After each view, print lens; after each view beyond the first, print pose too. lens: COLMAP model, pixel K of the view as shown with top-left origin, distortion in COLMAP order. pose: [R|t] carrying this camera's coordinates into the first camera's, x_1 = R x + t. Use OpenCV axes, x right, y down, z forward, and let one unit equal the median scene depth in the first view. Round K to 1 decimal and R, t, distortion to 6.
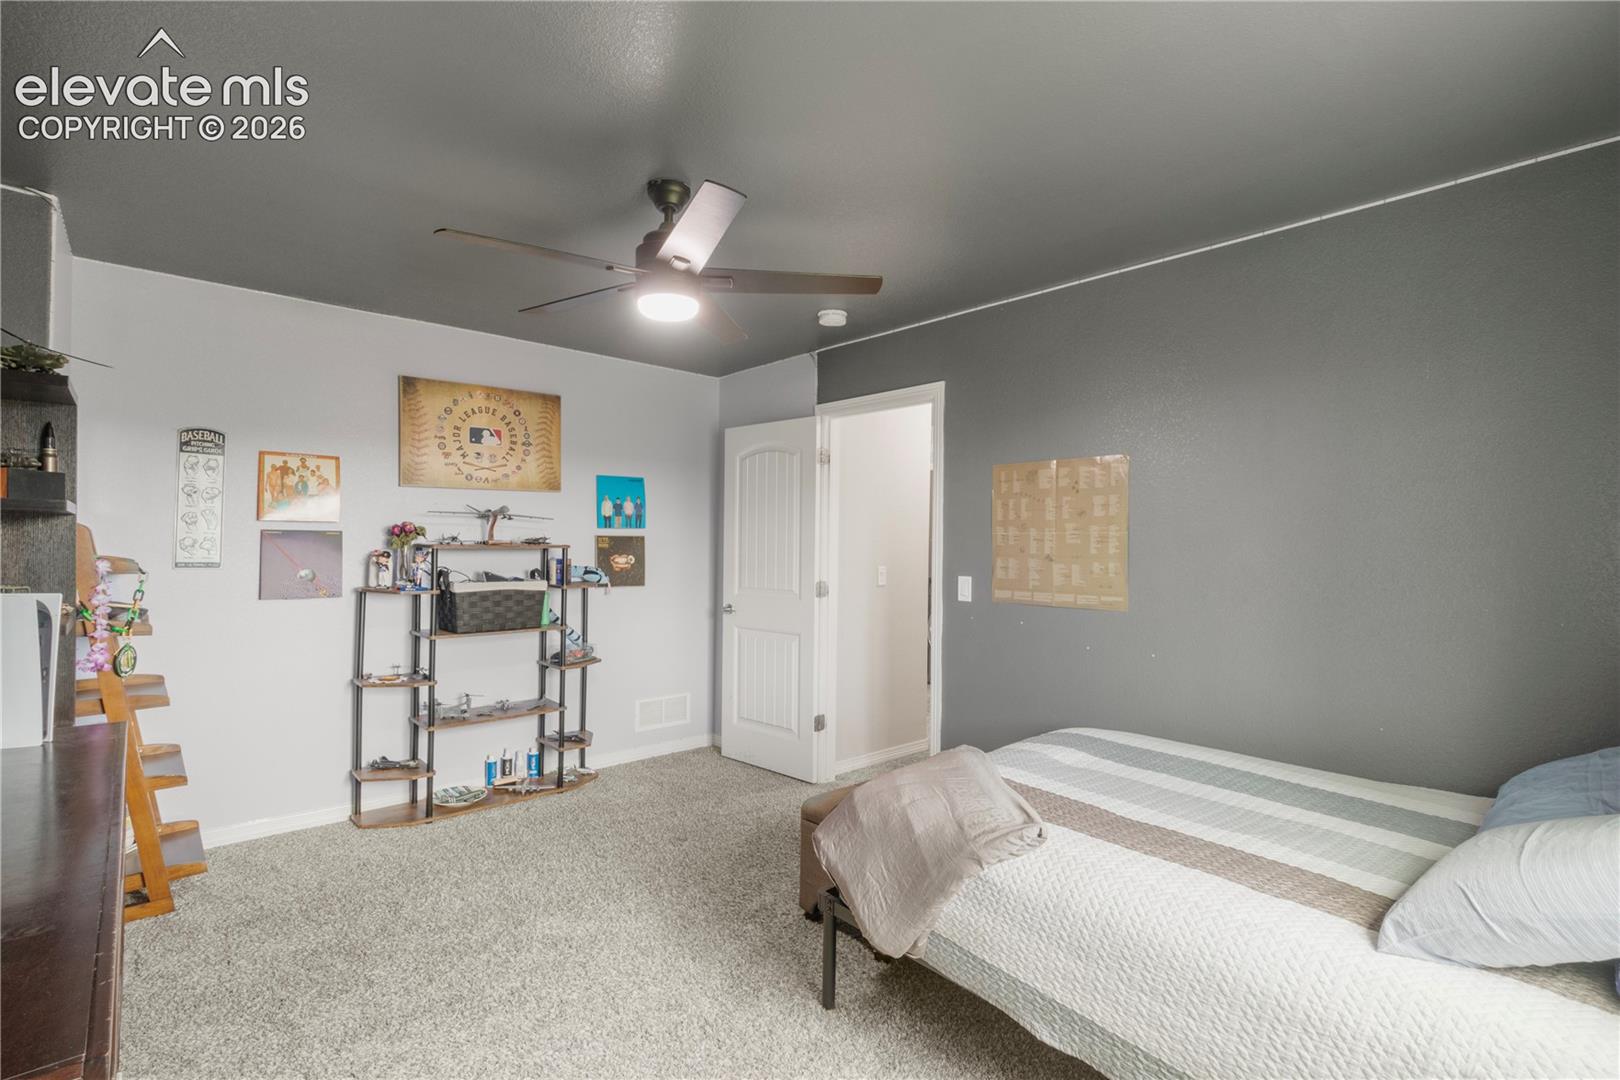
lens RADIAL K [[757.0, 0, 791.4], [0, 757.0, 538.9], [0, 0, 1]] dist [0.004686, -0.007566]
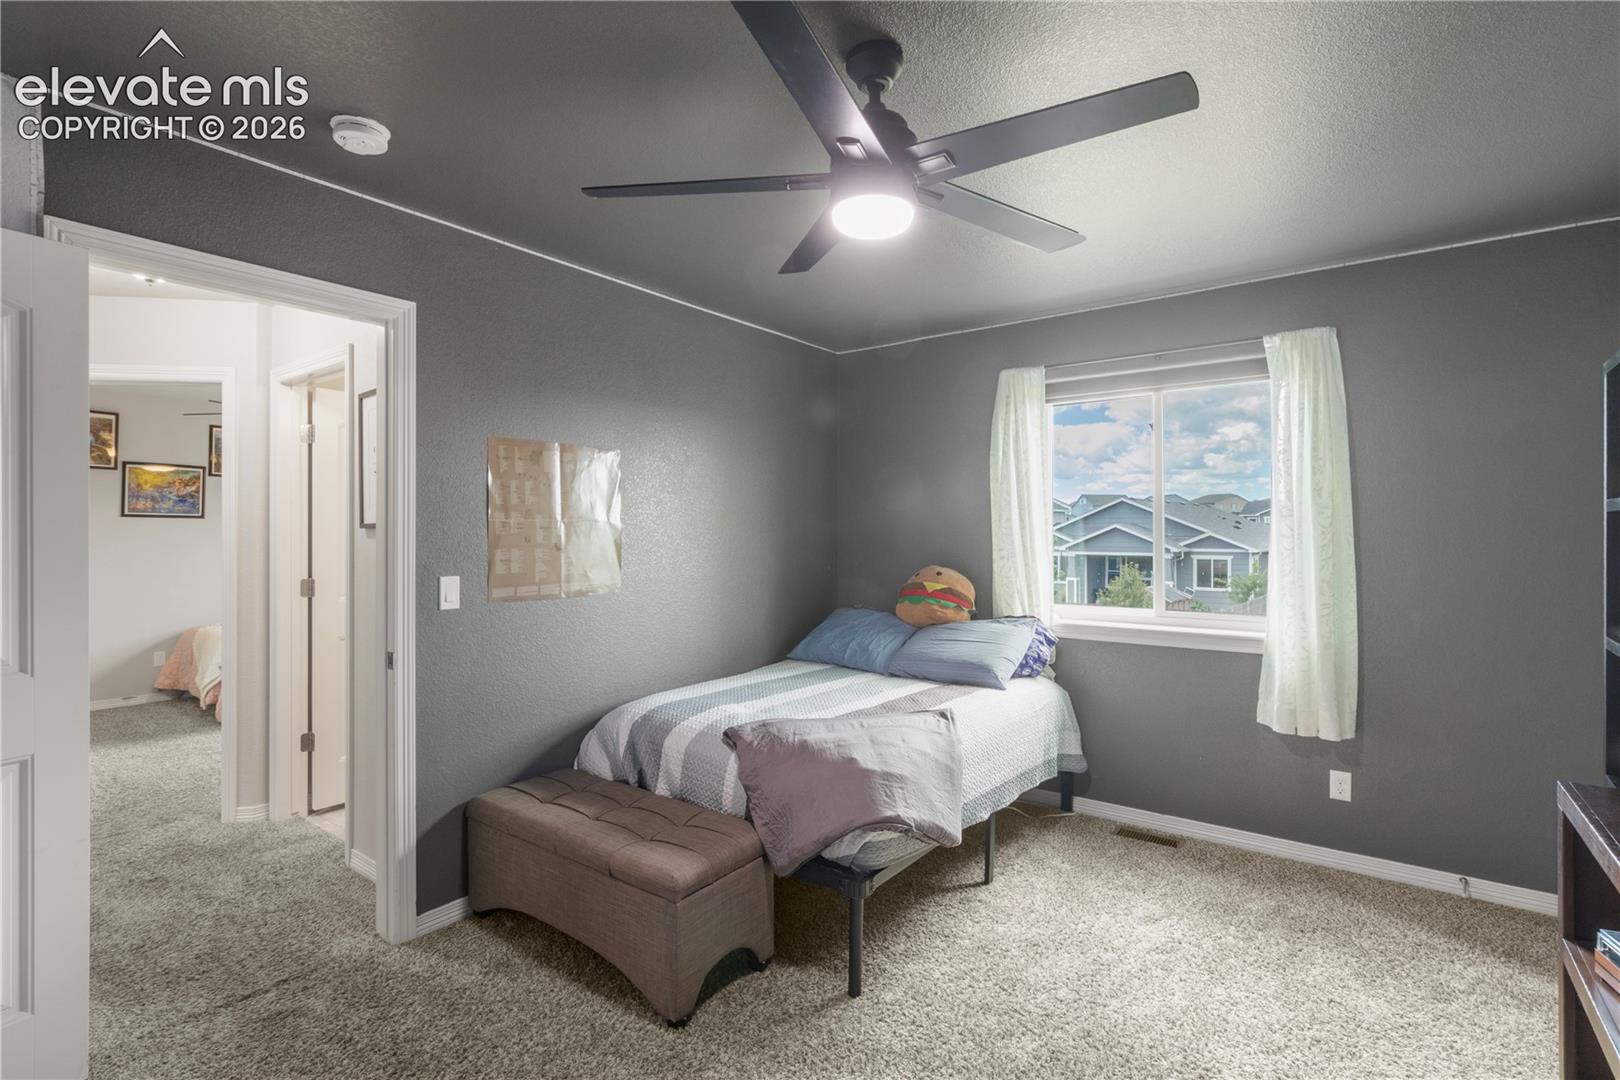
lens RADIAL K [[757.0, 0, 791.4], [0, 757.0, 538.9], [0, 0, 1]] dist [0.004686, -0.007566]
pose [[-0.197232, -0.014774, 0.980245, -0.611703], [-0.002522, 0.999891, 0.014563, 0.000515], [-0.980354, 0.000400, -0.197248, 0.862783]]
